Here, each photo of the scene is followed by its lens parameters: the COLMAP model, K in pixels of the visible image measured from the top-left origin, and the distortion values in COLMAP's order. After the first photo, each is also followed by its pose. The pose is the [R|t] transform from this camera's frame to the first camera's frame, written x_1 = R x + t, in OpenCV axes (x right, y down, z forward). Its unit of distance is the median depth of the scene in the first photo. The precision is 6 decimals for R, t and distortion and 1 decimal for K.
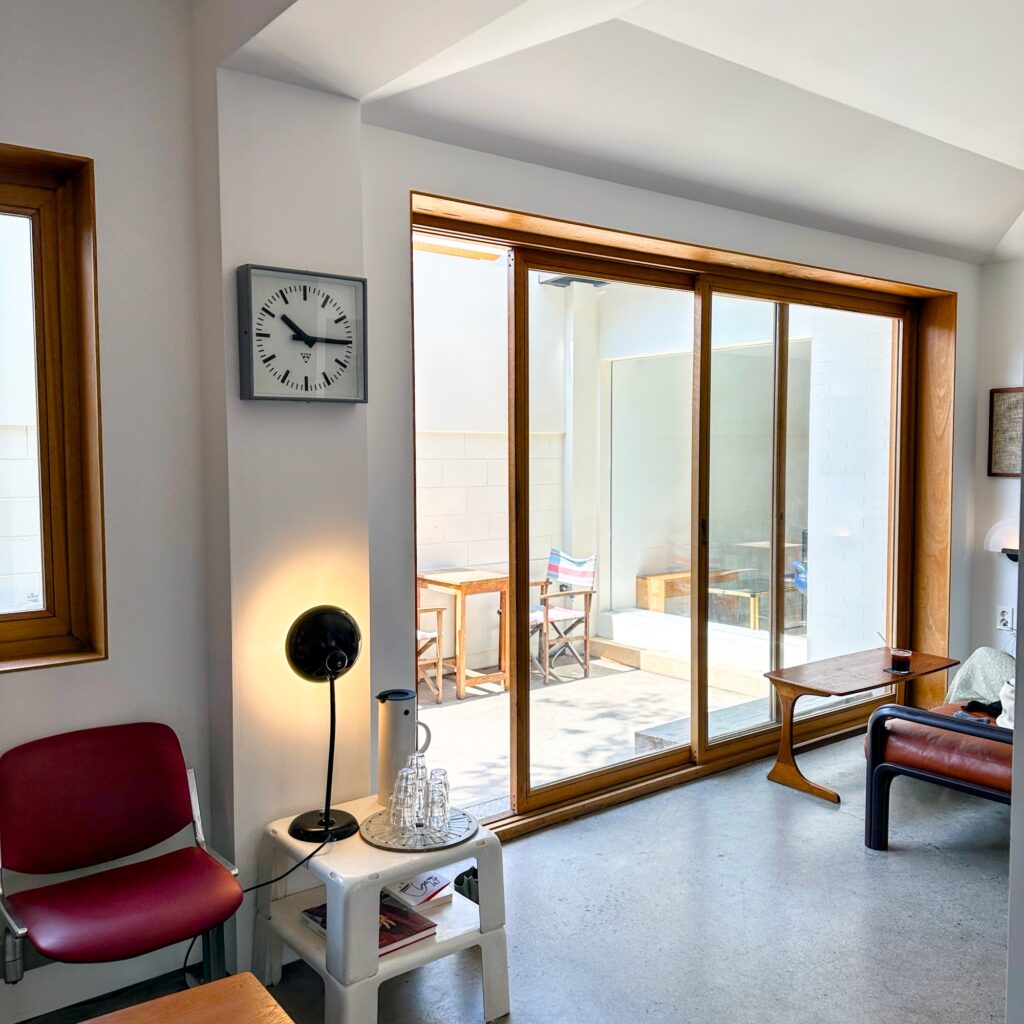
lens RADIAL K [[965.6, 0, 512.7], [0, 965.6, 512.6], [0, 0, 1]] dist [0.232531, 0.000000]
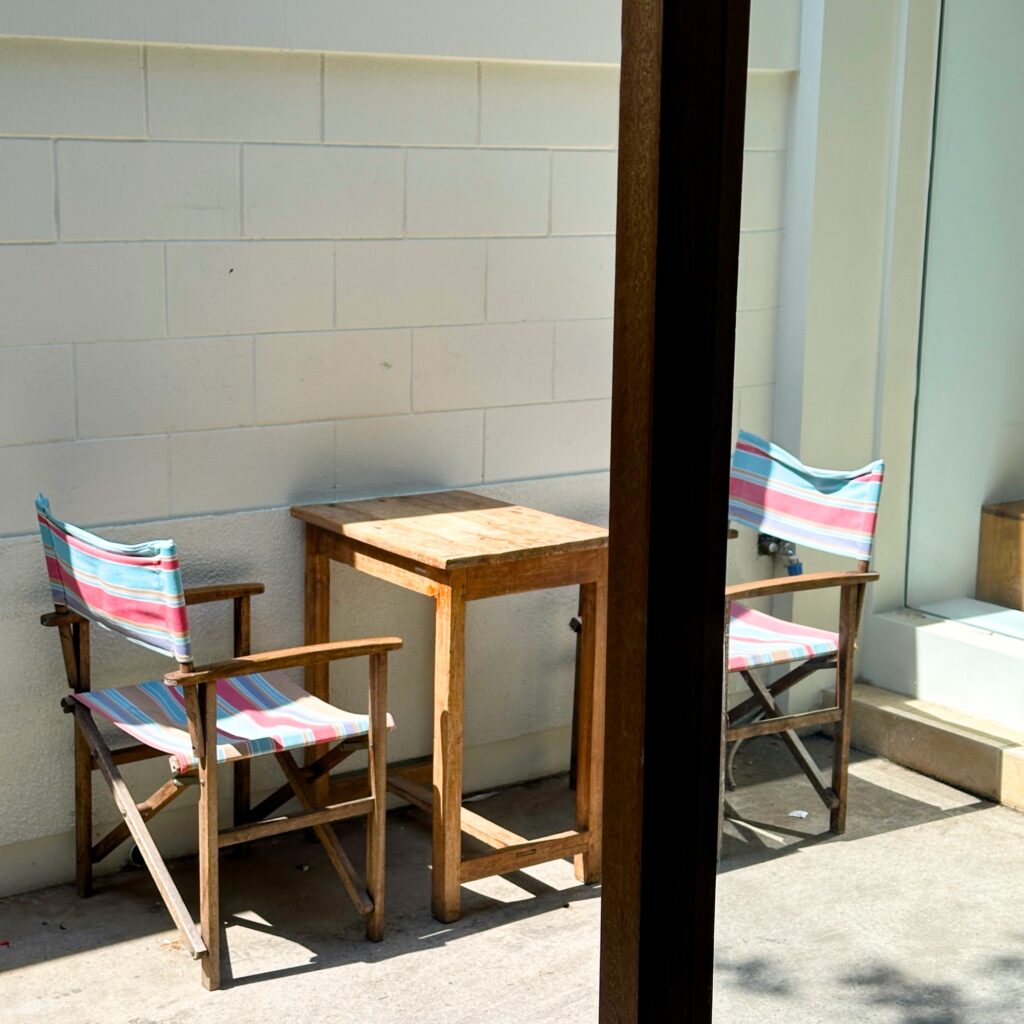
lens RADIAL K [[1920.5, 0, 509.3], [0, 1920.5, 509.6], [0, 0, 1]] dist [0.170565, 0.000000]
pose [[0.997894, 0.032573, -0.056086, -0.001318], [-0.025190, 0.991498, 0.127658, -0.019403], [0.059768, -0.125976, 0.990231, 0.355112]]
